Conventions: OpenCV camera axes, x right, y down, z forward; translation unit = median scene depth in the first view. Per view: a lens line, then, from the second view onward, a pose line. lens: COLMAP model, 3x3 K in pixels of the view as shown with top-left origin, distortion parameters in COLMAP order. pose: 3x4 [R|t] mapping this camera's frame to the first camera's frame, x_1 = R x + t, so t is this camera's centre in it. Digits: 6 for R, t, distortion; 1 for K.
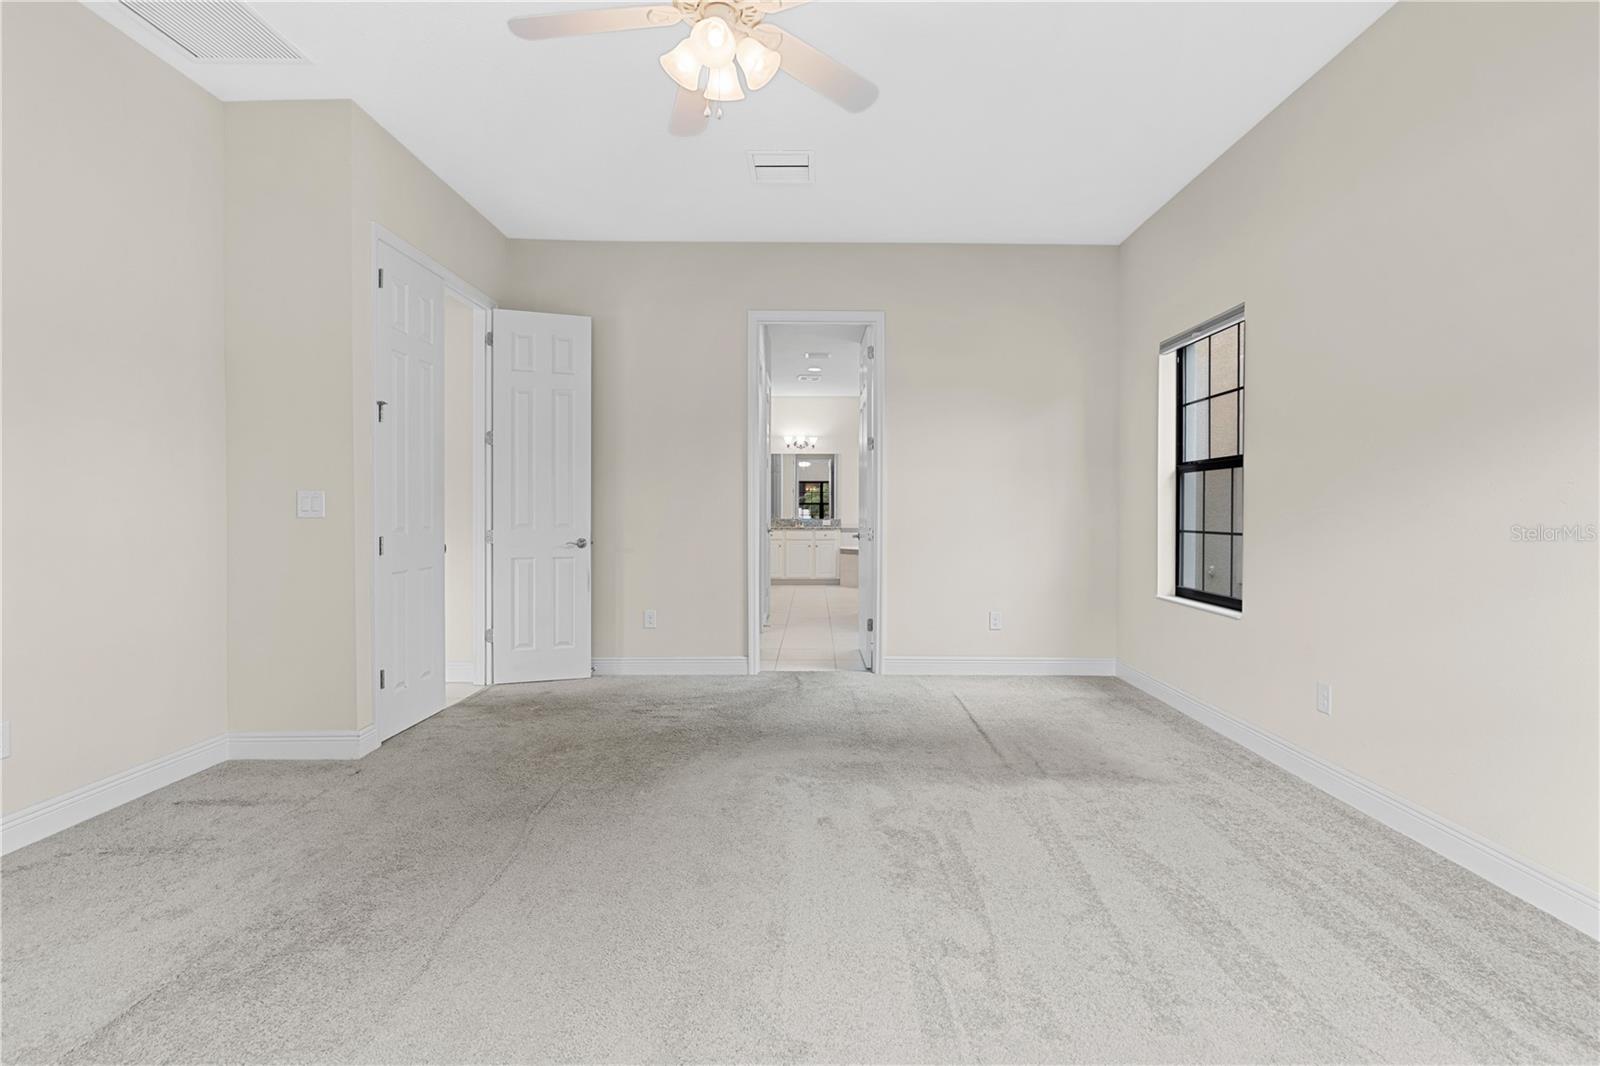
lens RADIAL K [[722.1, 0, 788.6], [0, 722.1, 533.1], [0, 0, 1]] dist [-0.010005, 0.002578]
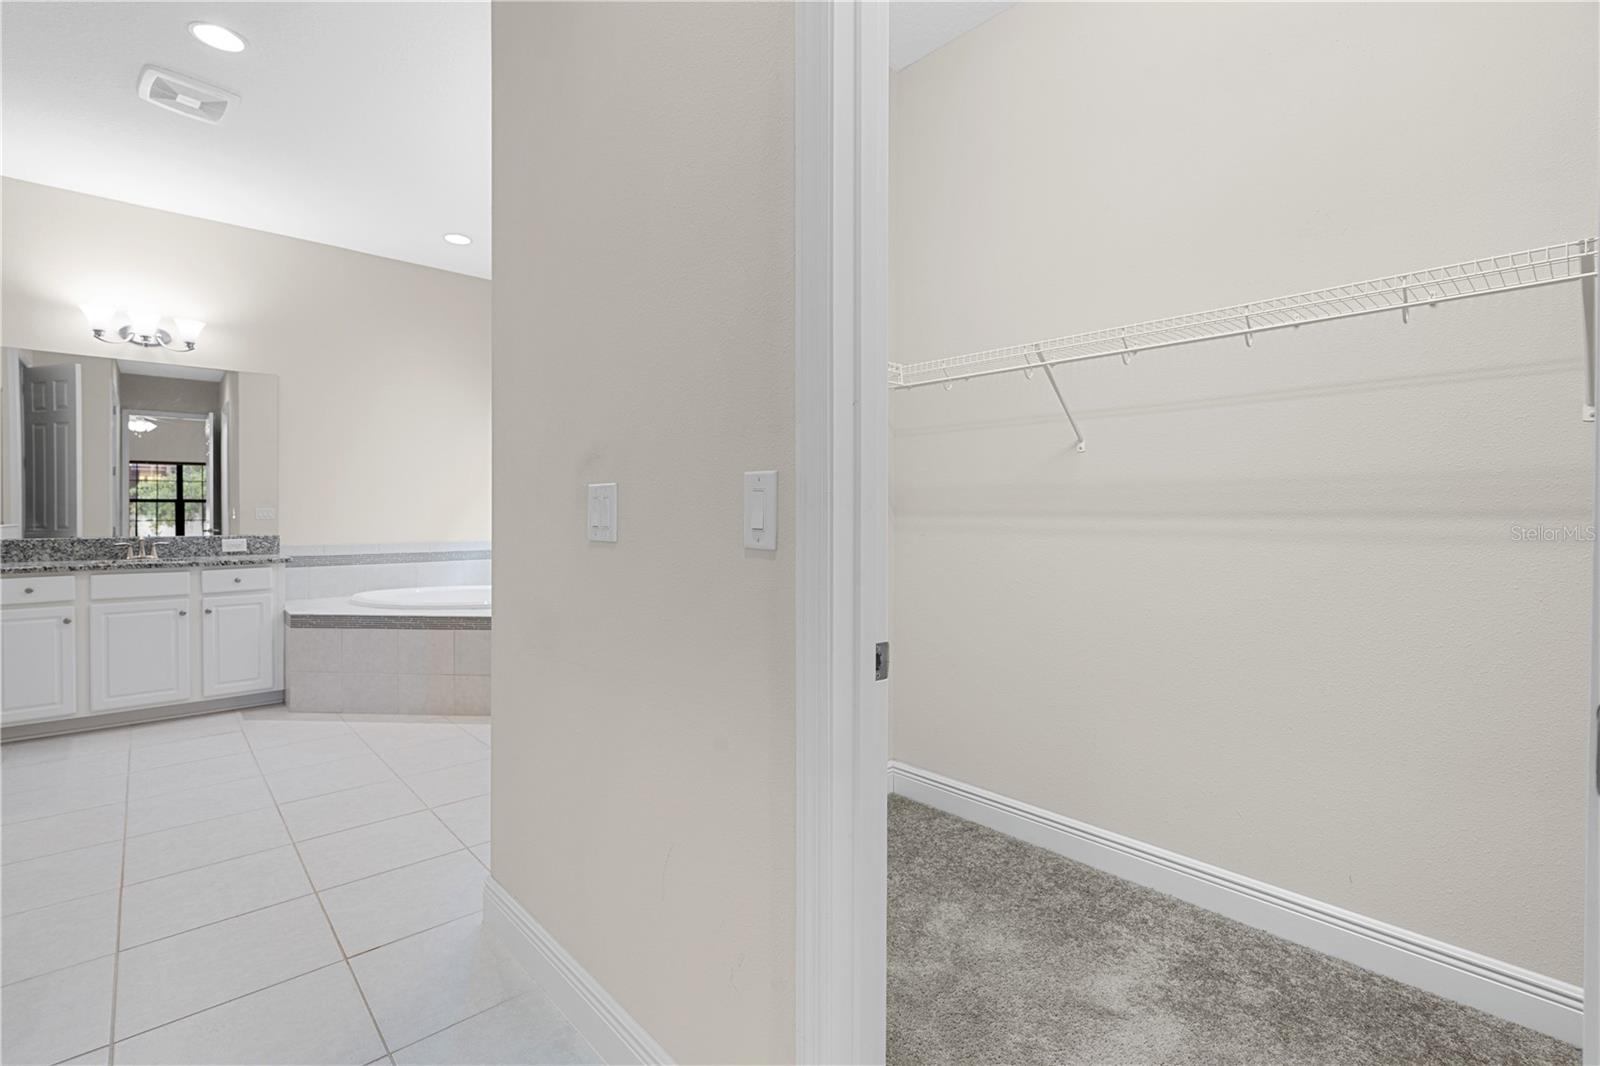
lens RADIAL K [[722.1, 0, 798.3], [0, 722.1, 525.1], [0, 0, 1]] dist [-0.010005, 0.002578]
pose [[0.716519, -0.008404, 0.697517, -0.000156], [0.019398, 0.999781, -0.007881, -0.016666], [-0.697298, 0.019177, 0.716525, 0.509189]]
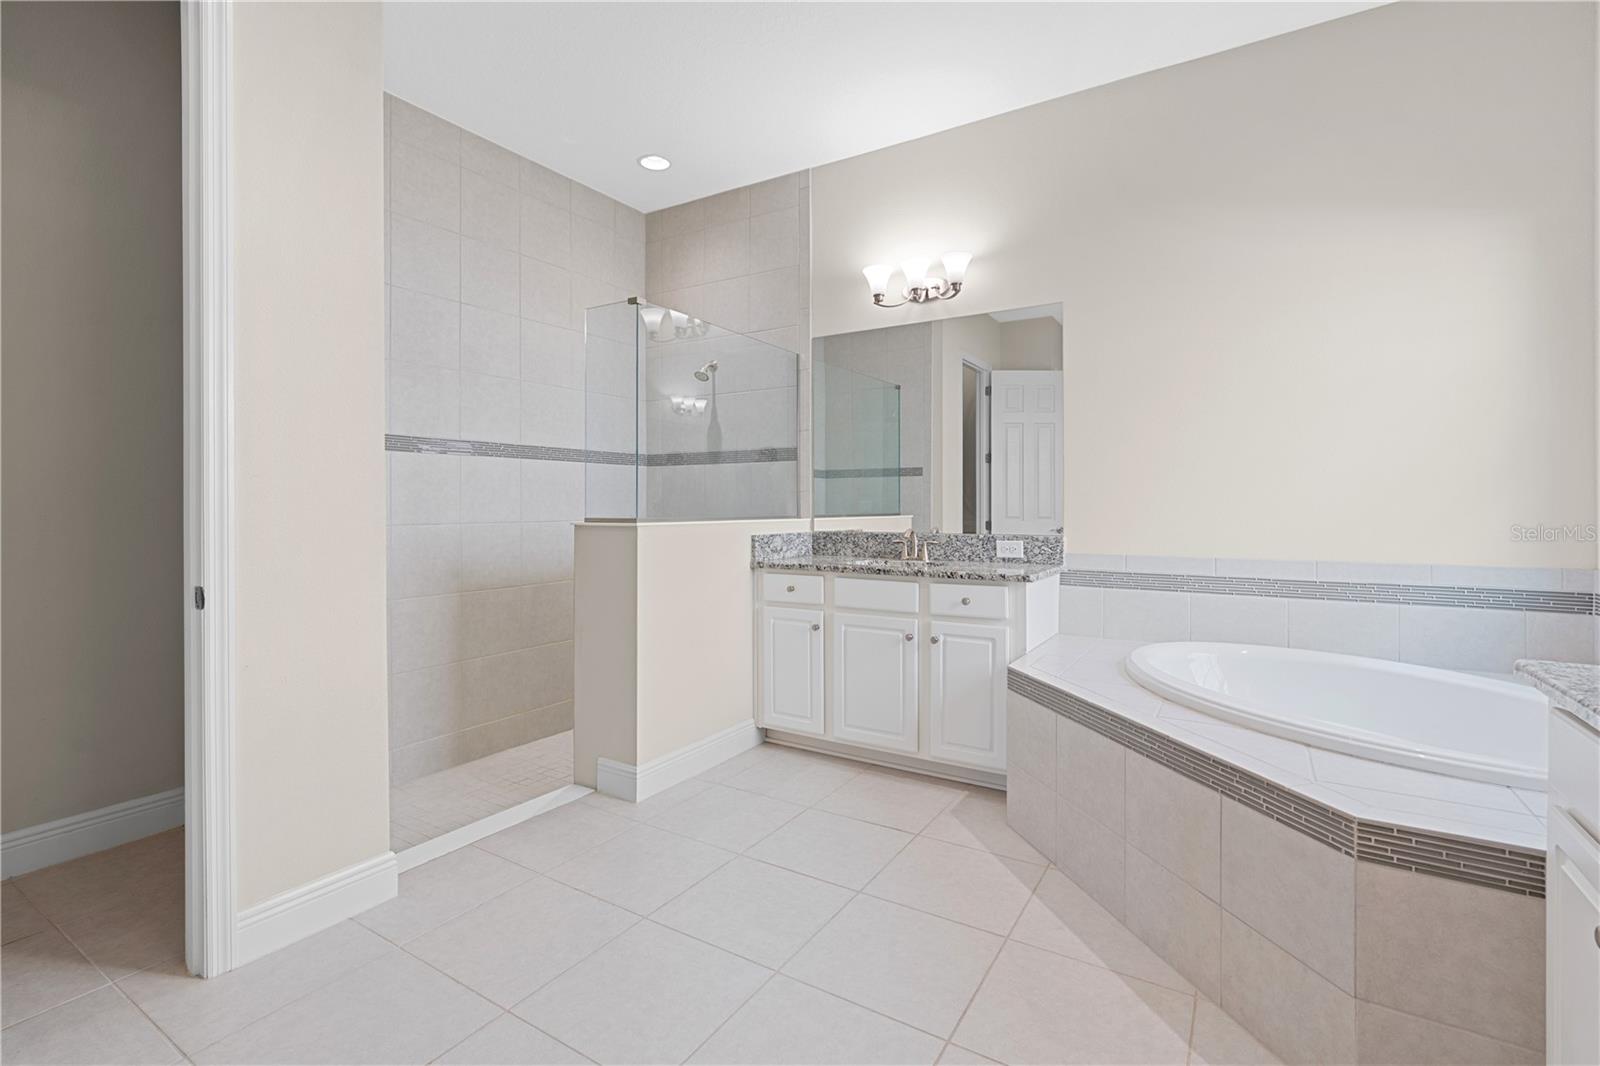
lens RADIAL K [[722.1, 0, 810.5], [0, 722.1, 509.1], [0, 0, 1]] dist [-0.010005, 0.002578]
pose [[0.872140, 0.006977, -0.489207, 0.124979], [-0.019130, 0.999620, -0.019847, -0.023492], [0.488882, 0.026667, 0.871942, 0.717501]]
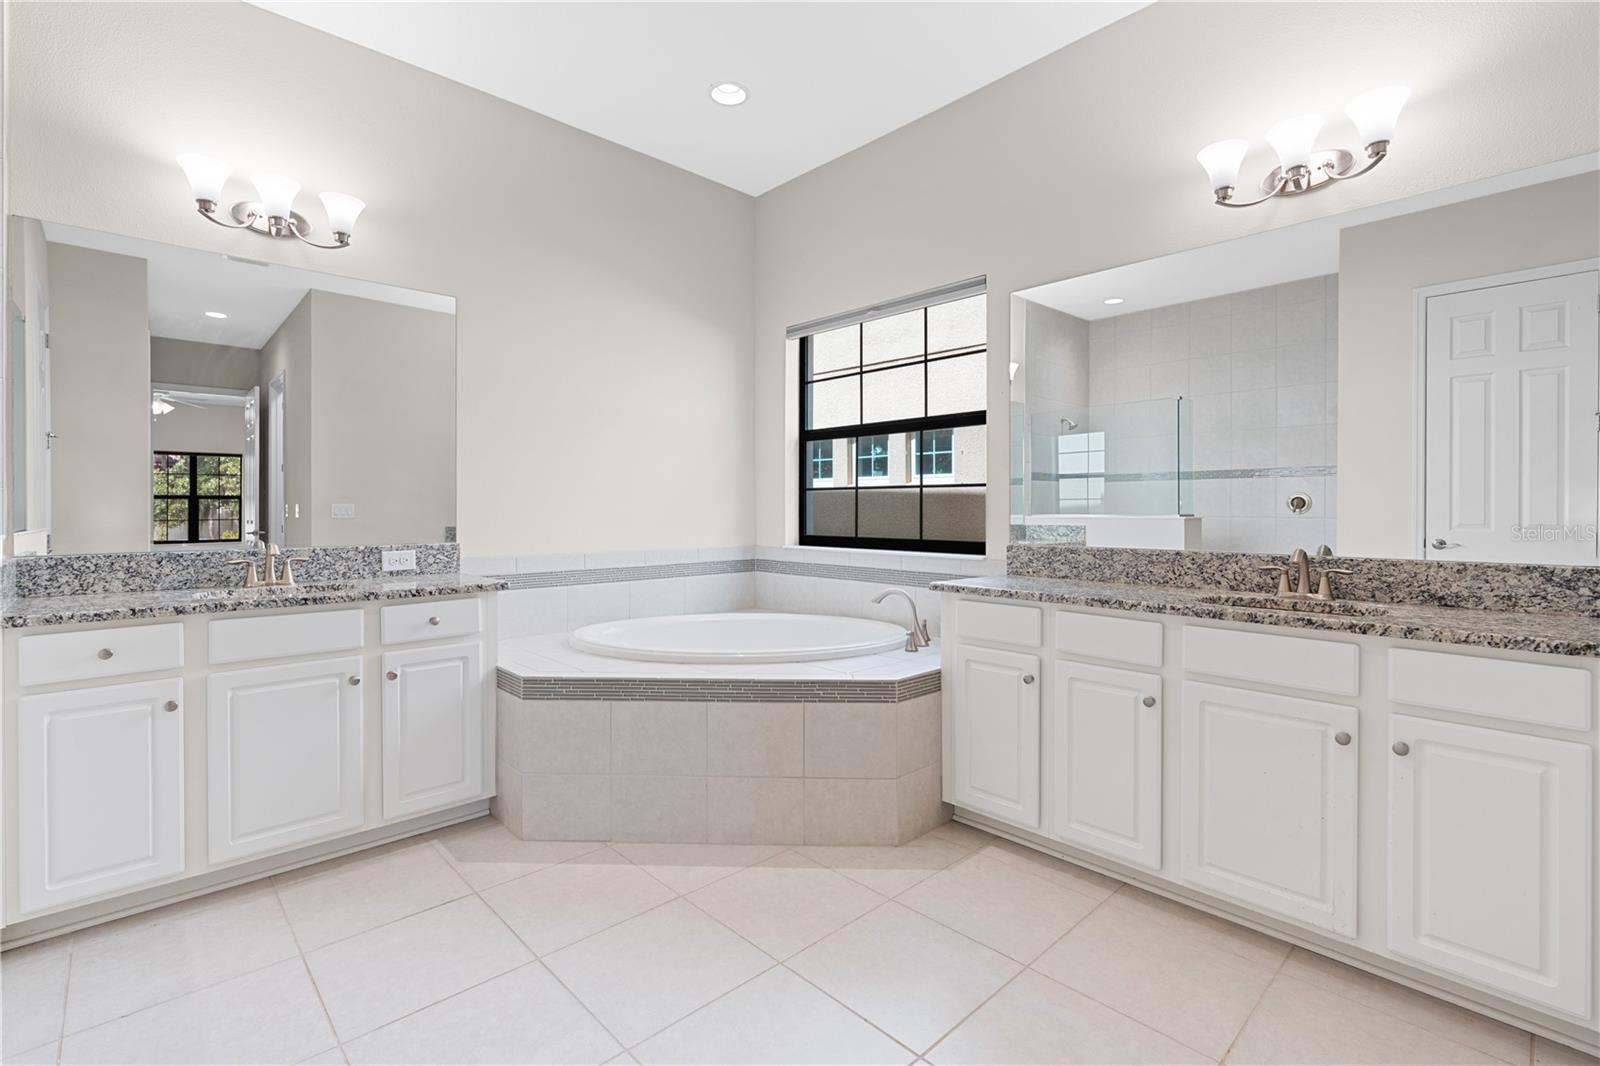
lens RADIAL K [[722.1, 0, 794.4], [0, 722.1, 520.2], [0, 0, 1]] dist [-0.010005, 0.002578]
pose [[0.704999, -0.006854, 0.709175, -0.027819], [0.021355, 0.999705, -0.011567, -0.022943], [-0.708887, 0.023299, 0.704937, 0.733275]]
